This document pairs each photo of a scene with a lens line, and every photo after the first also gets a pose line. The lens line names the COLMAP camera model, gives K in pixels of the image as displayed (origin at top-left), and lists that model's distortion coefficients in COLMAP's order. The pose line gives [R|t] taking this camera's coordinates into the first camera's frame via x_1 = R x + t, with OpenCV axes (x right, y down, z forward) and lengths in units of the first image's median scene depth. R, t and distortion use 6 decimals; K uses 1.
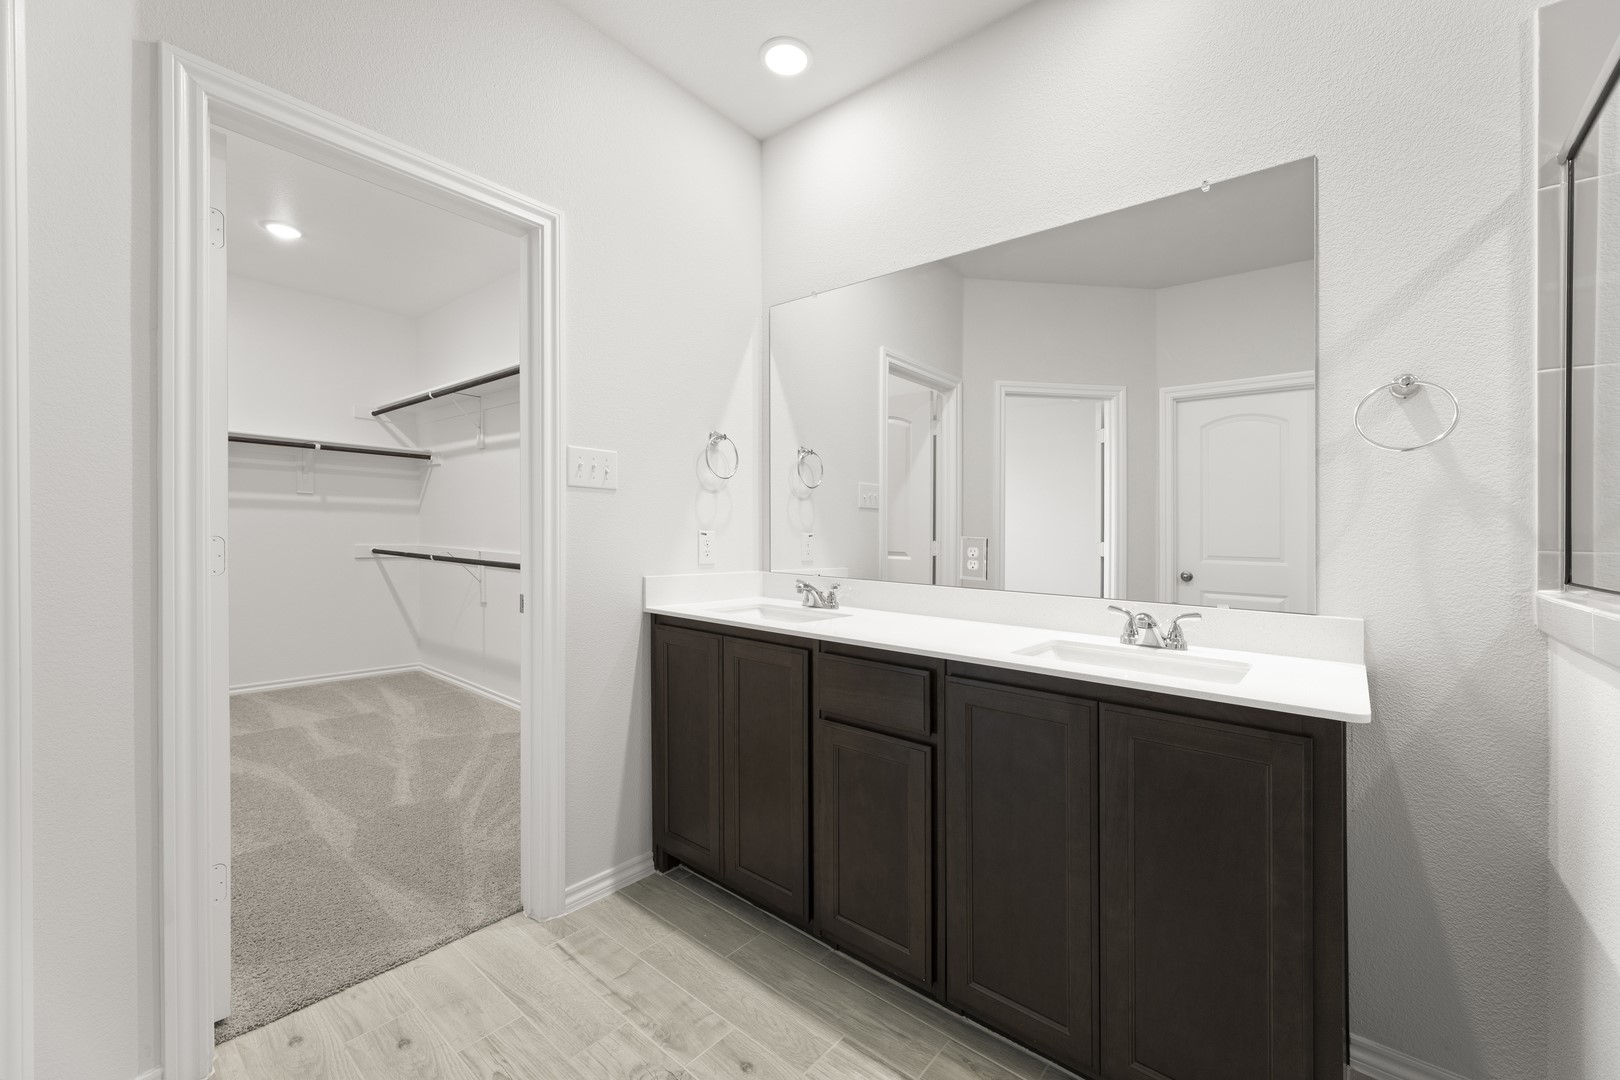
lens RADIAL K [[644.2, 0, 815.0], [0, 644.2, 535.1], [0, 0, 1]] dist [0.014694, 0.000051]
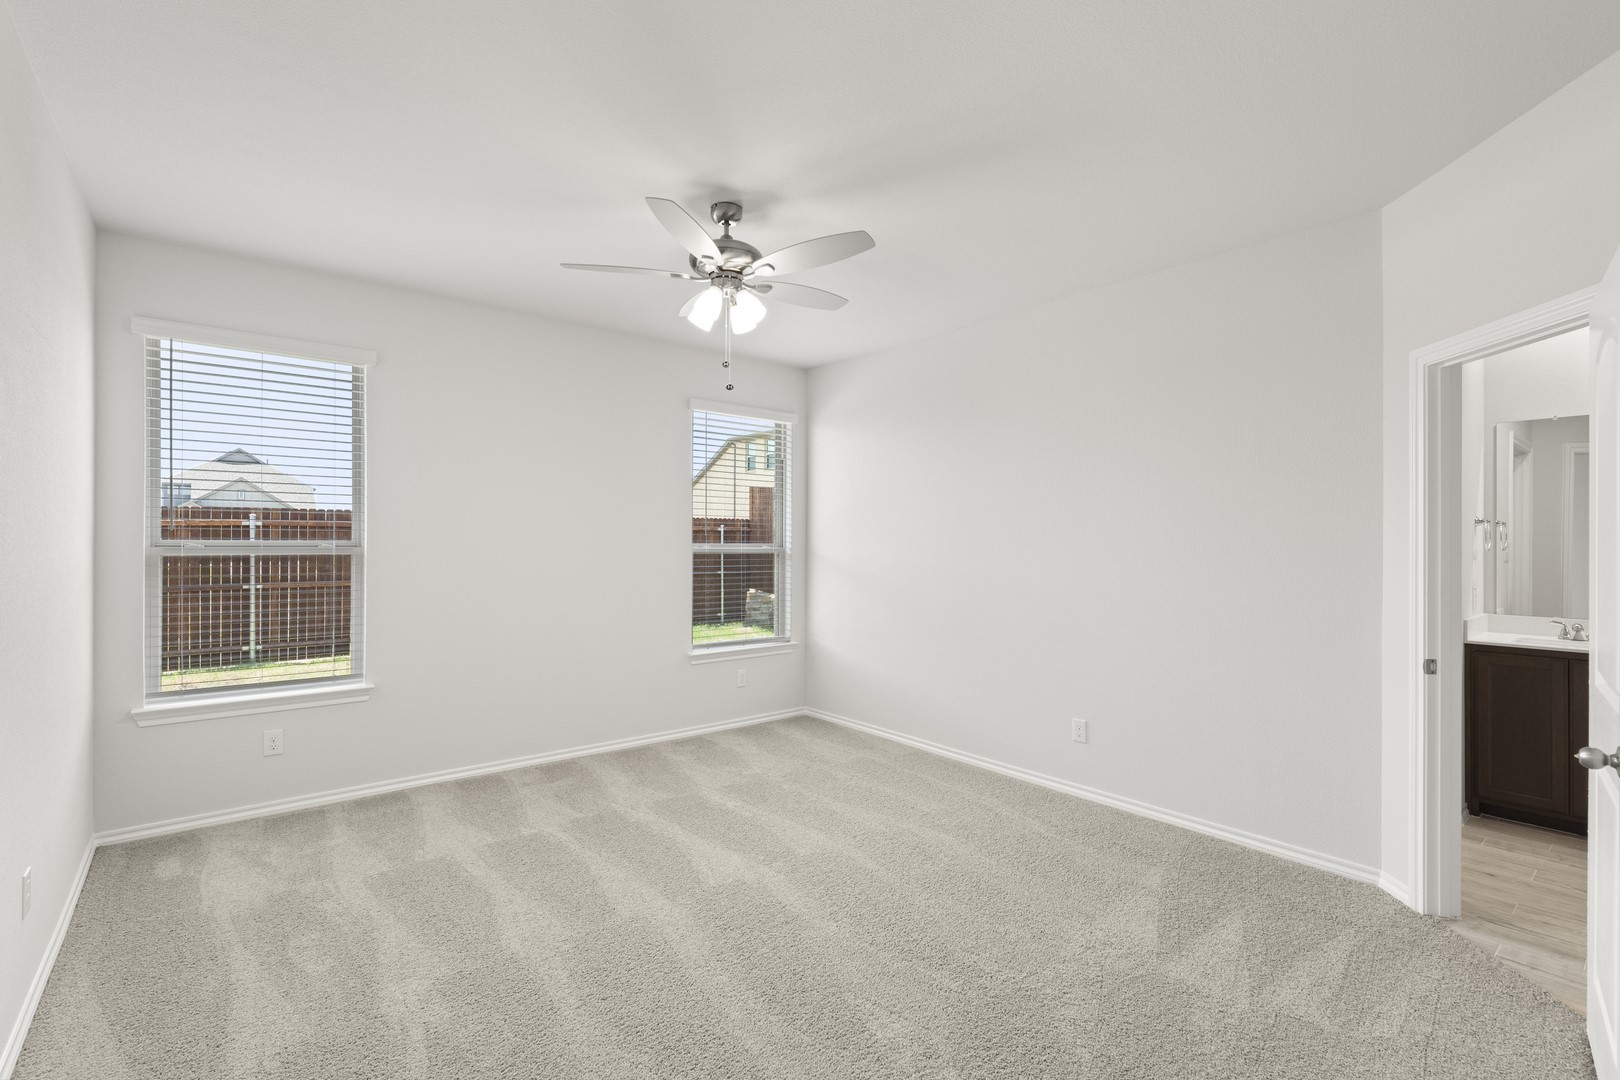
lens RADIAL K [[726.3, 0, 810.0], [0, 726.3, 540.0], [0, 0, 1]] dist [-0.000637, -0.000043]
pose [[0.980913, -0.018035, -0.193609, -1.989862], [0.015241, 0.999757, -0.015912, -0.165379], [0.193849, 0.012657, 0.980950, -1.339558]]
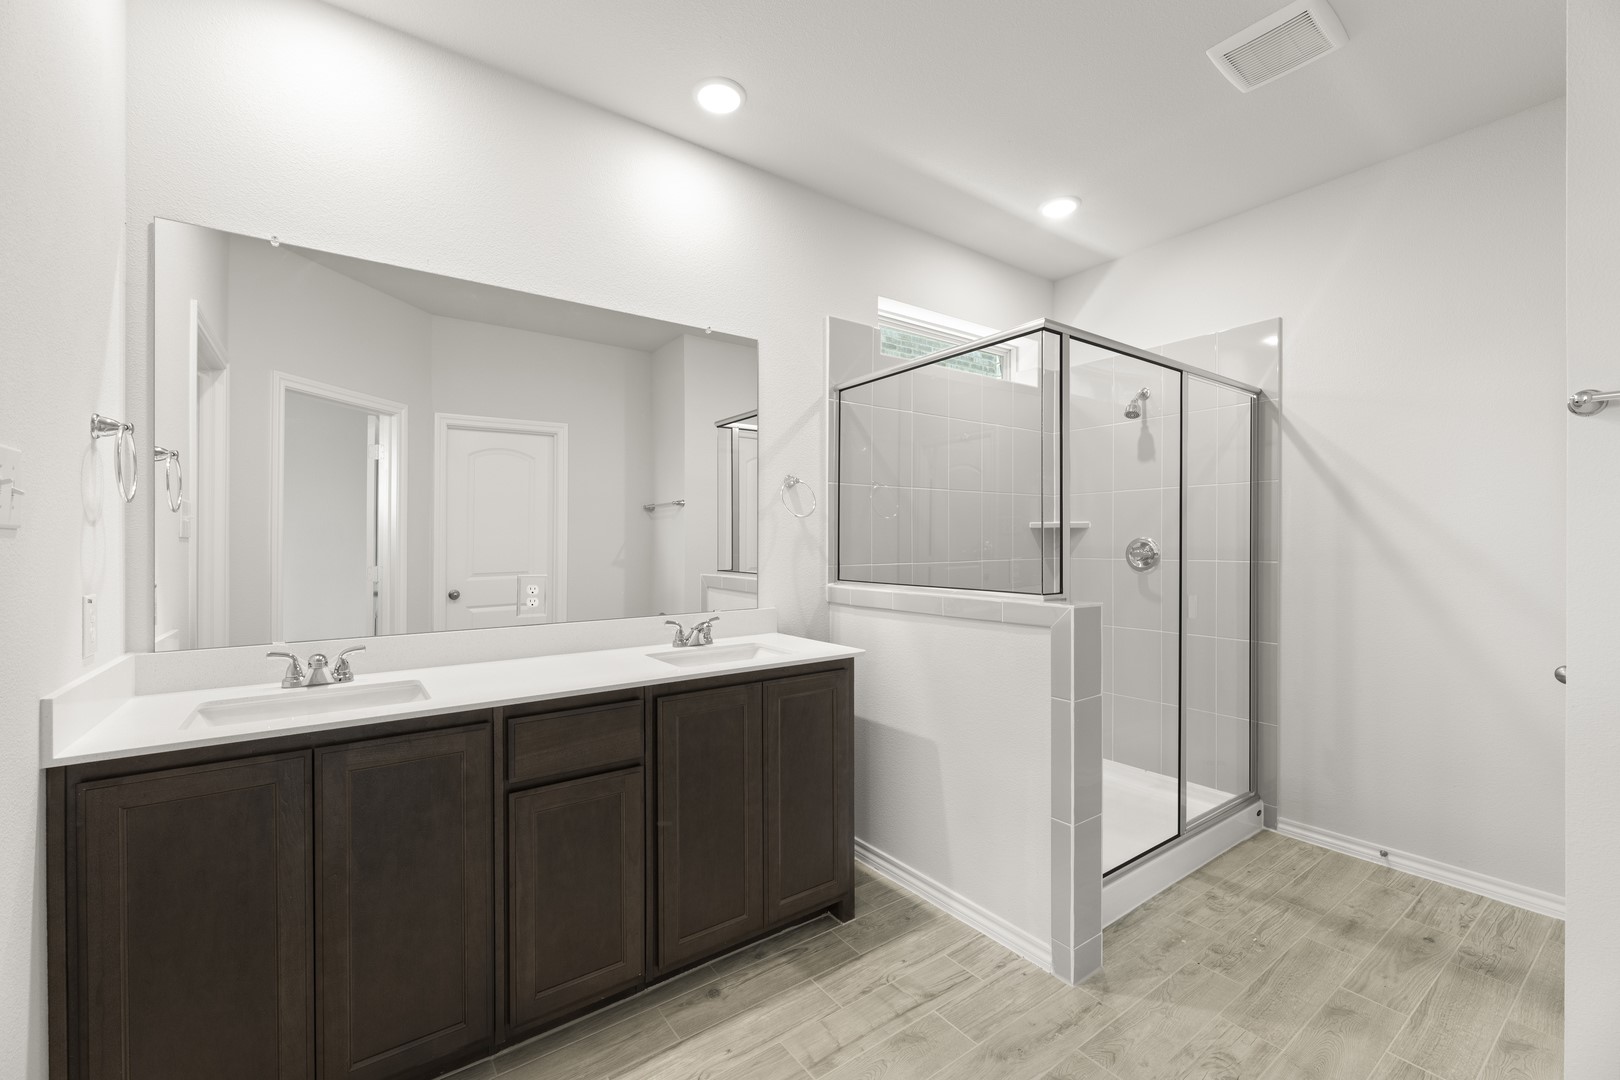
lens RADIAL K [[662.4, 0, 810.0], [0, 662.4, 540.0], [0, 0, 1]] dist [-0.001561, -0.000282]
pose [[0.256031, -0.017834, 0.966504, -0.837100], [0.018941, 0.999730, 0.013430, -0.074803], [-0.966483, 0.014868, 0.256300, 0.405864]]
